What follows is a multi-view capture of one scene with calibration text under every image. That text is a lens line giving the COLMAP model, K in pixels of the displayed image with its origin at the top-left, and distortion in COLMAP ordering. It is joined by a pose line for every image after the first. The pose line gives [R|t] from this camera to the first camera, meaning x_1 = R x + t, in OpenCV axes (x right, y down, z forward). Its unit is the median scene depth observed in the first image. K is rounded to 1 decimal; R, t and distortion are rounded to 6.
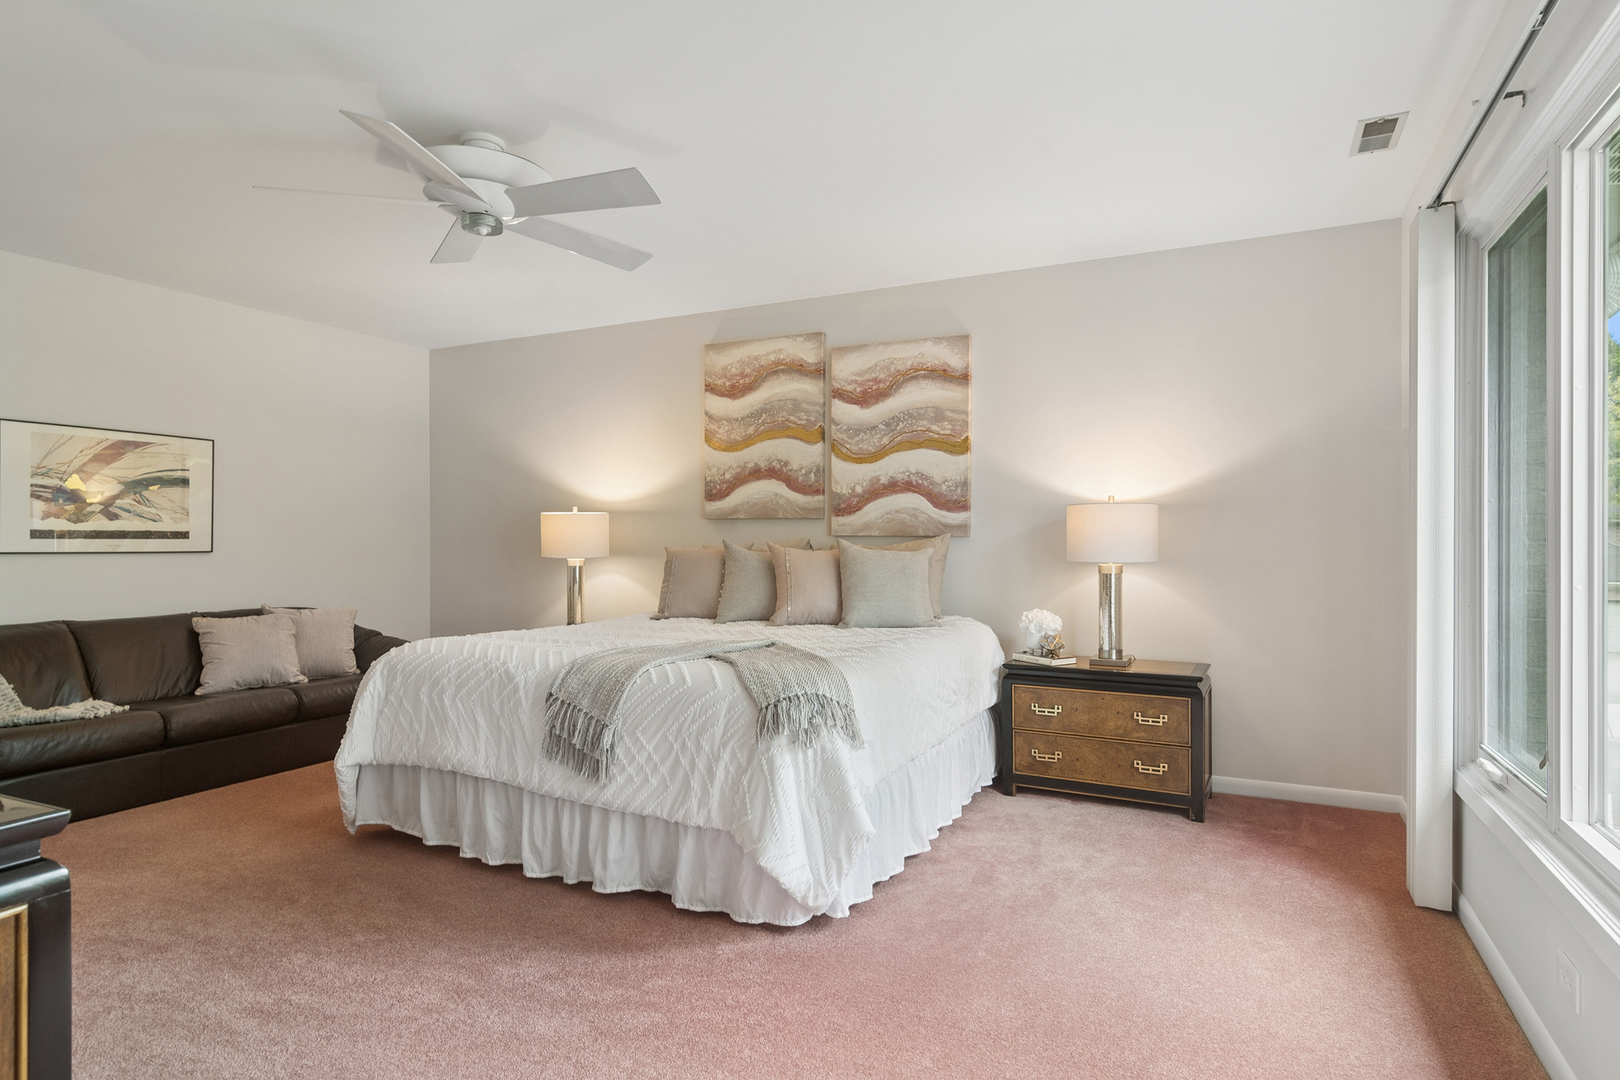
lens RADIAL K [[876.5, 0, 813.2], [0, 876.5, 534.9], [0, 0, 1]] dist [-0.004343, 0.002495]
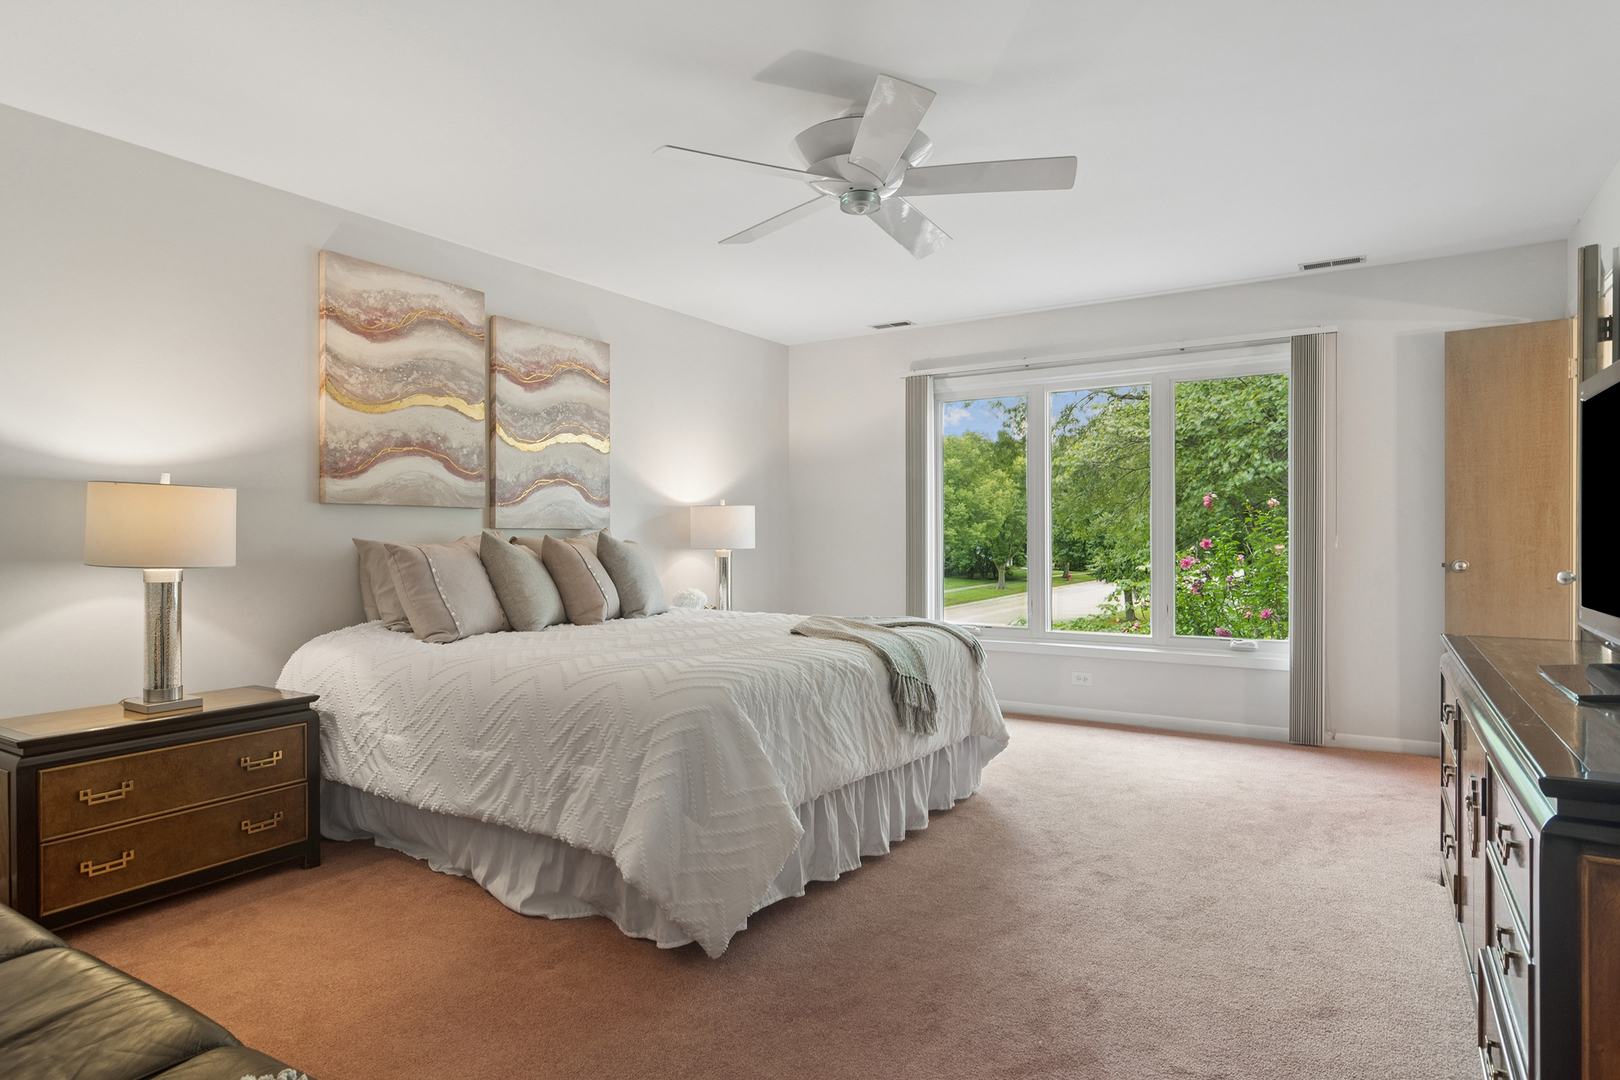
lens RADIAL K [[876.5, 0, 811.6], [0, 876.5, 535.1], [0, 0, 1]] dist [-0.004343, 0.002495]
pose [[0.122820, -0.001285, 0.992428, -0.787005], [0.003847, 0.999992, 0.000819, 0.007849], [-0.992422, 0.003717, 0.122824, 0.559451]]
